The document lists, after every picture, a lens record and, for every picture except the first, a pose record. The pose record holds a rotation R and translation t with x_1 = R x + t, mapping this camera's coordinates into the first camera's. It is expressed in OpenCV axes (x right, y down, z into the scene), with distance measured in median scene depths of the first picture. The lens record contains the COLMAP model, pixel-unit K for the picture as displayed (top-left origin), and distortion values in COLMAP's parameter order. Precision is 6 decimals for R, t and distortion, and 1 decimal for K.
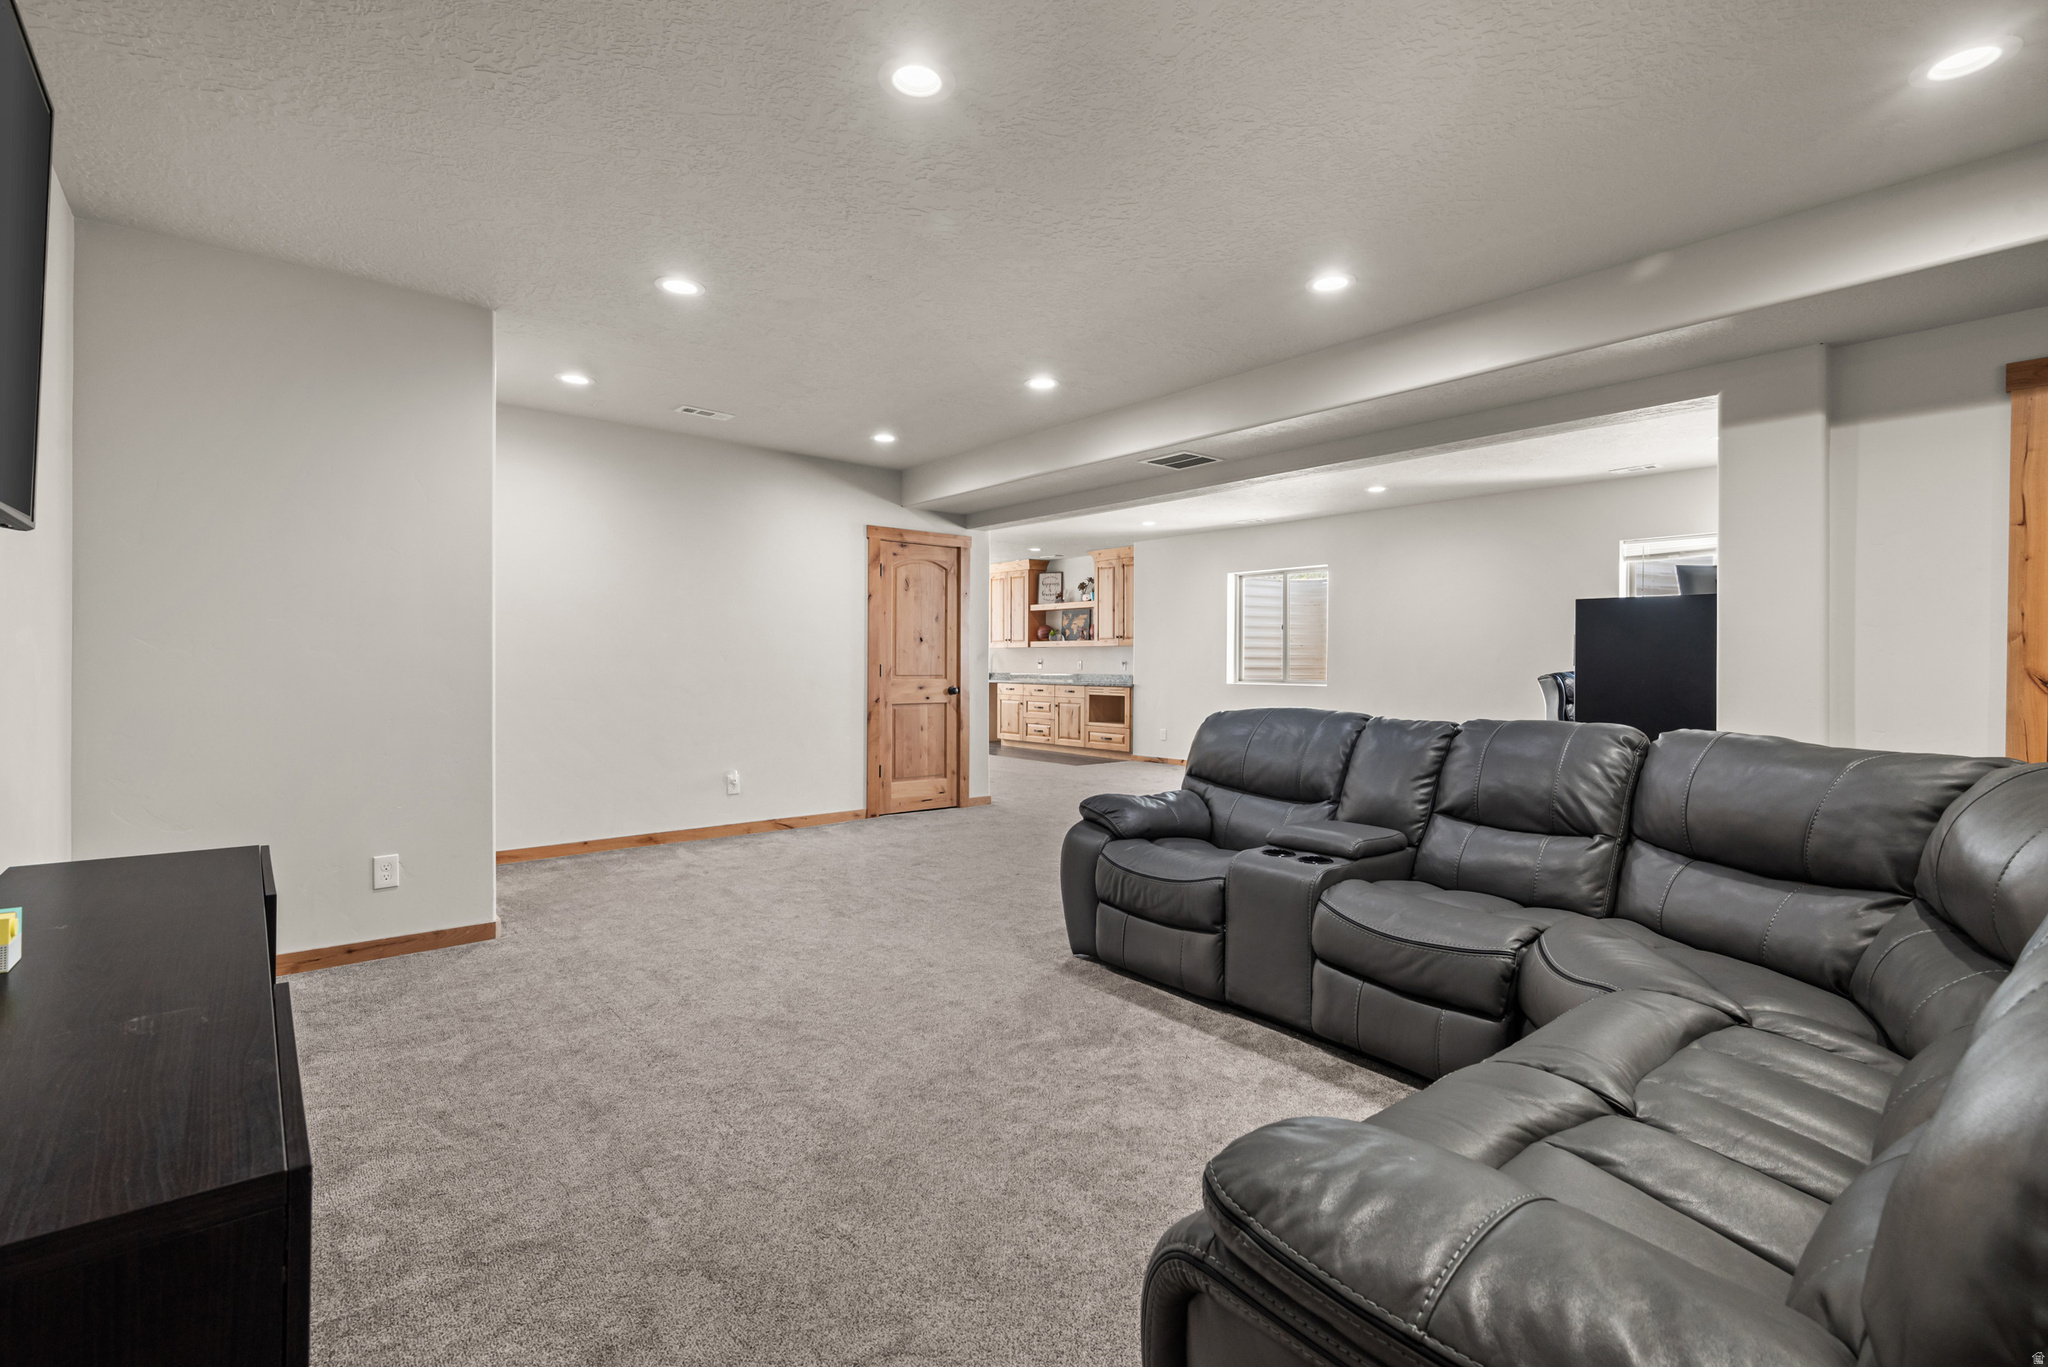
lens RADIAL K [[923.8, 0, 1029.2], [0, 923.8, 693.6], [0, 0, 1]] dist [-0.002881, -0.000642]
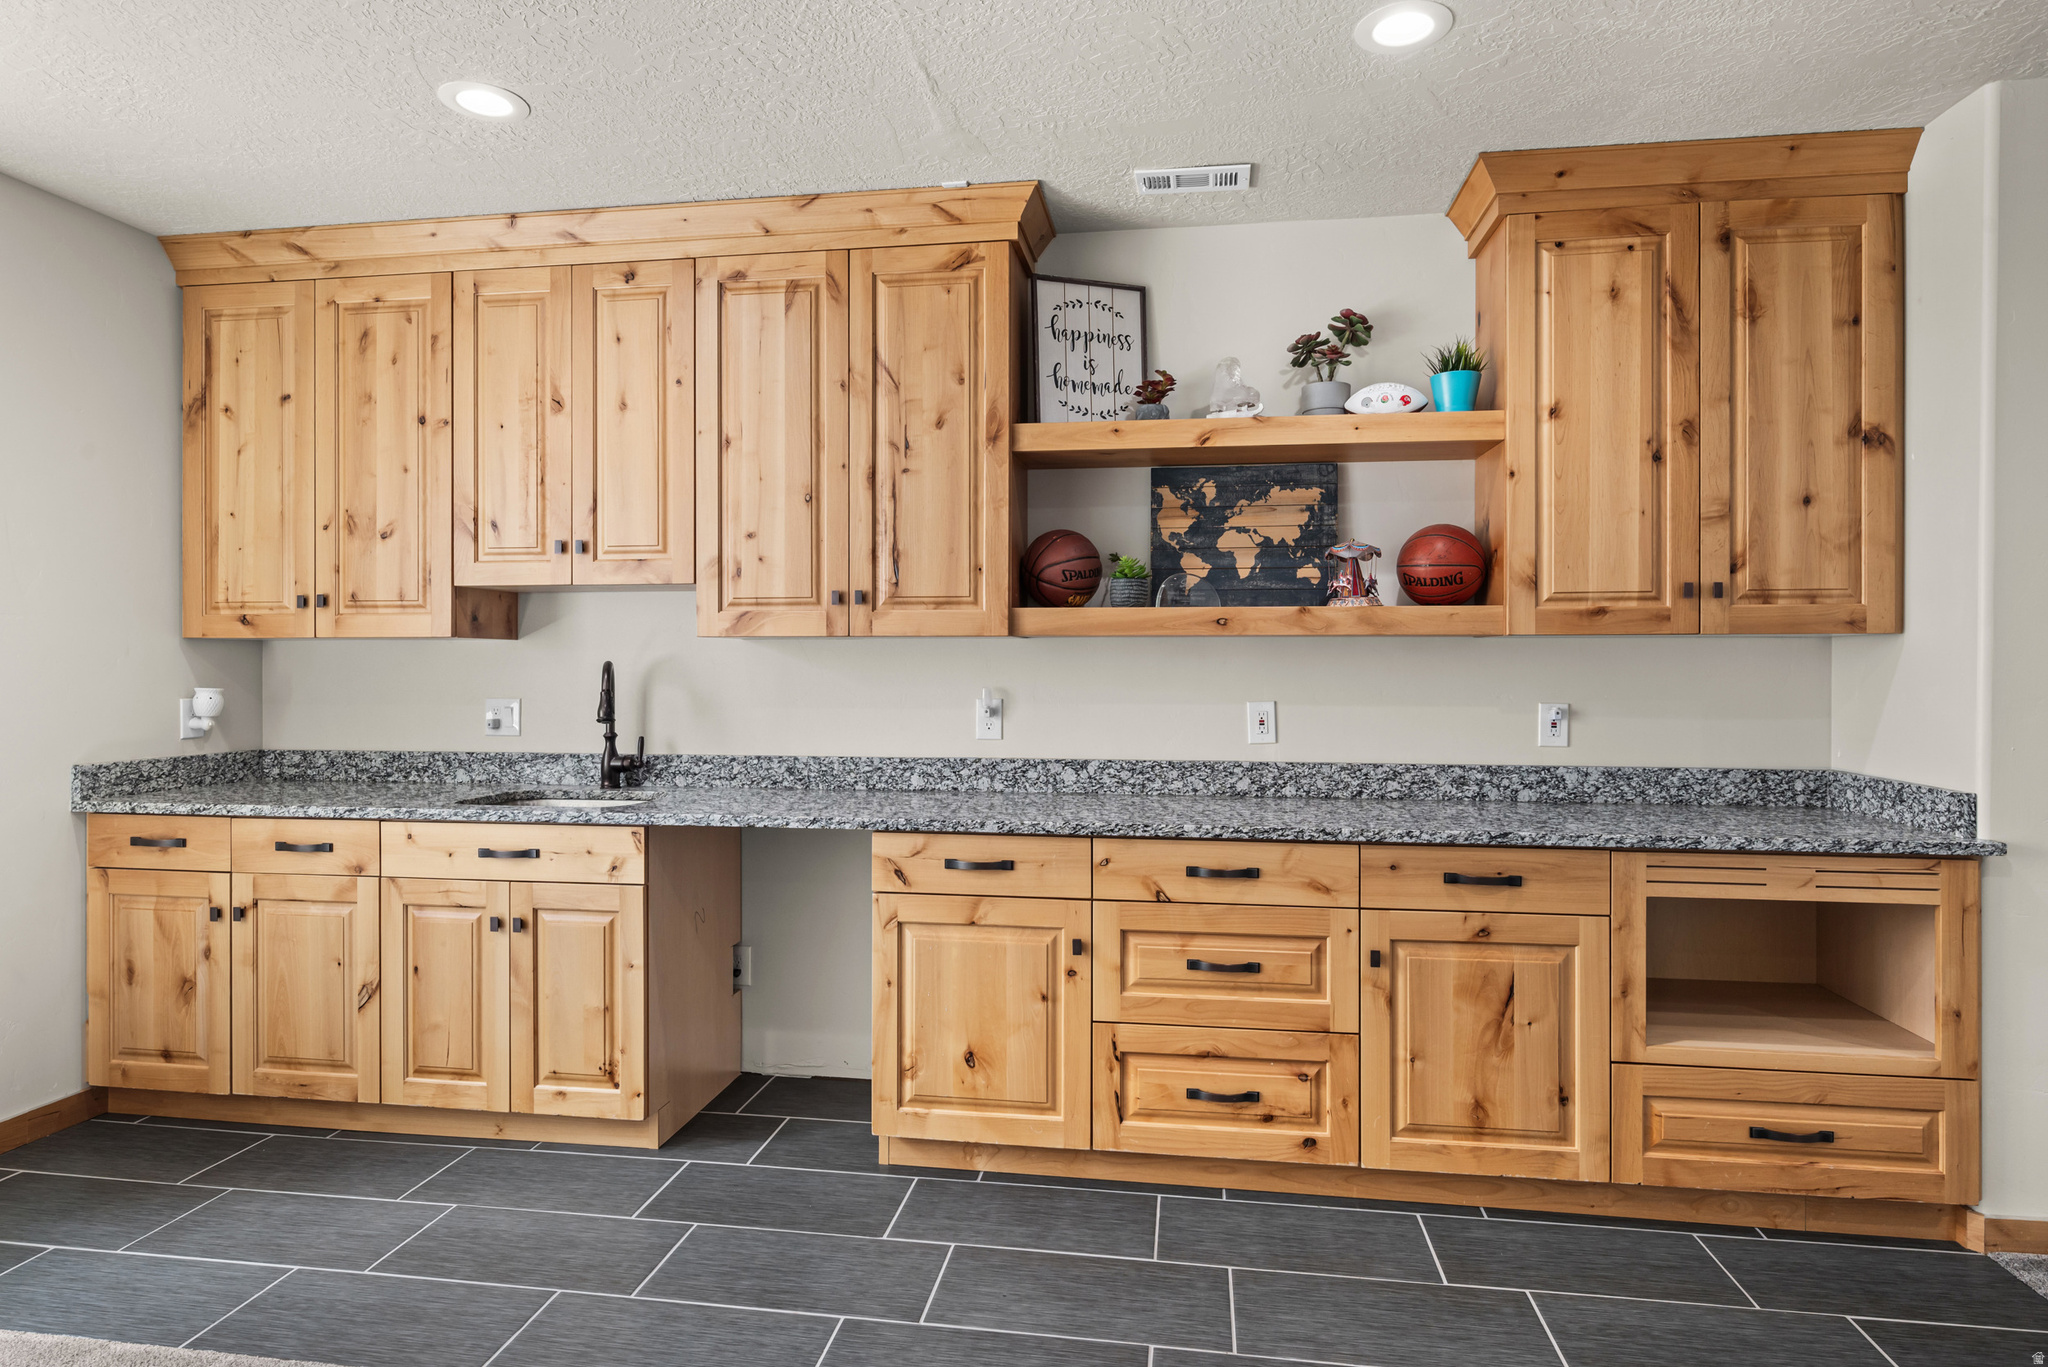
lens RADIAL K [[1133.5, 0, 1022.9], [0, 1133.5, 667.3], [0, 0, 1]] dist [-0.000104, -0.000694]
pose [[0.754755, -0.010503, 0.655923, -0.161255], [0.022655, 0.999693, -0.010061, -0.041578], [-0.655616, 0.022454, 0.754761, 0.828165]]
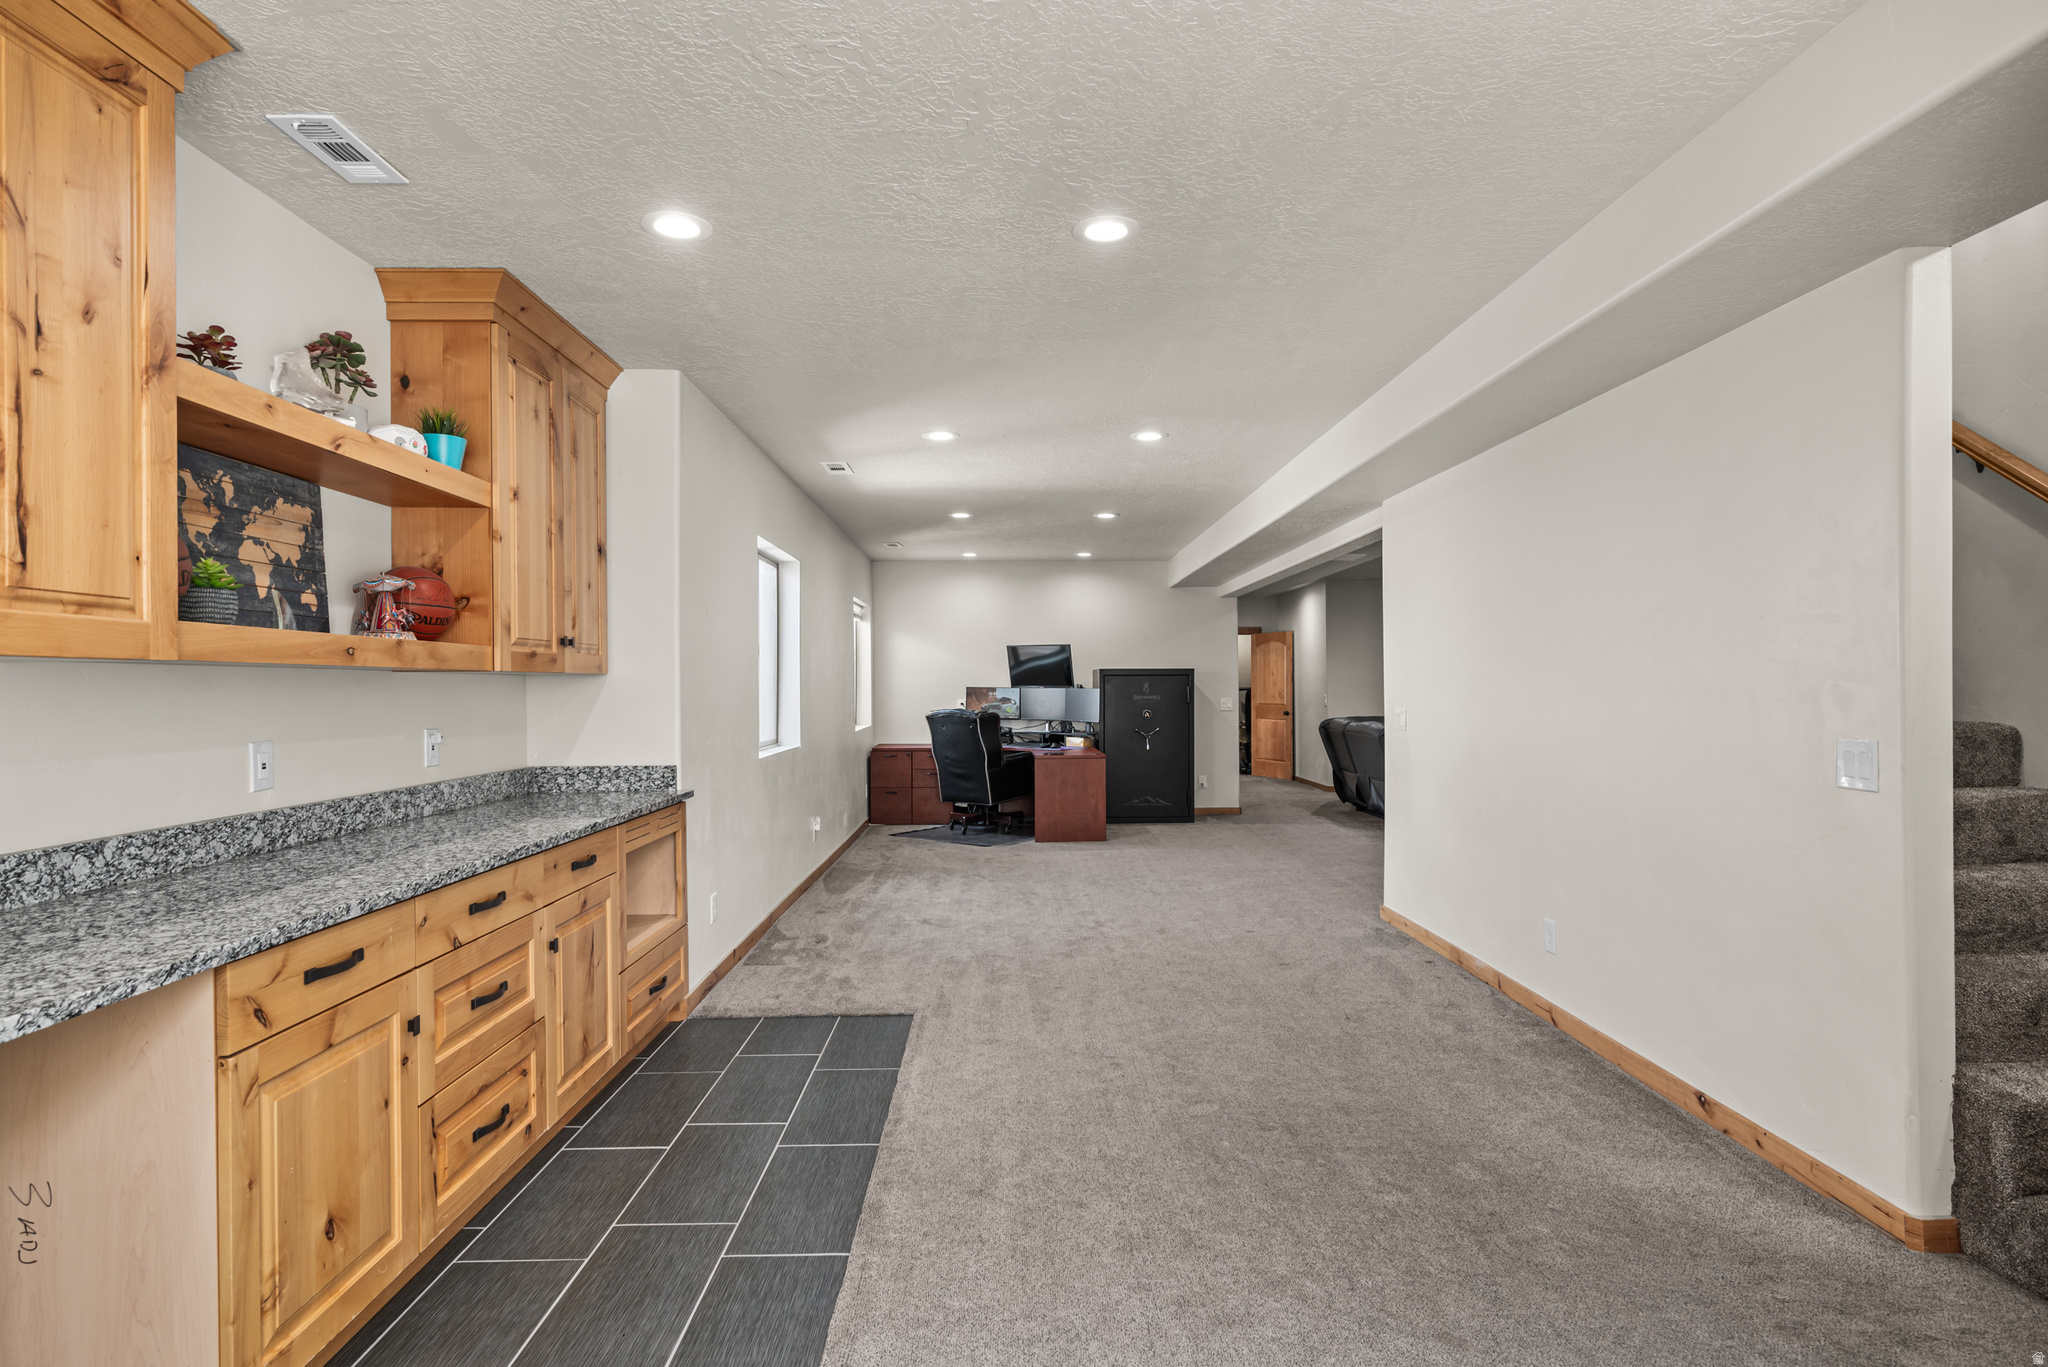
lens RADIAL K [[1080.2, 0, 1028.9], [0, 1080.2, 689.3], [0, 0, 1]] dist [-0.002708, 0.000842]
pose [[-0.778077, -0.004165, 0.628155, -0.203000], [0.017656, 0.999438, 0.028497, -0.049034], [-0.627921, 0.033264, -0.777566, 1.062529]]
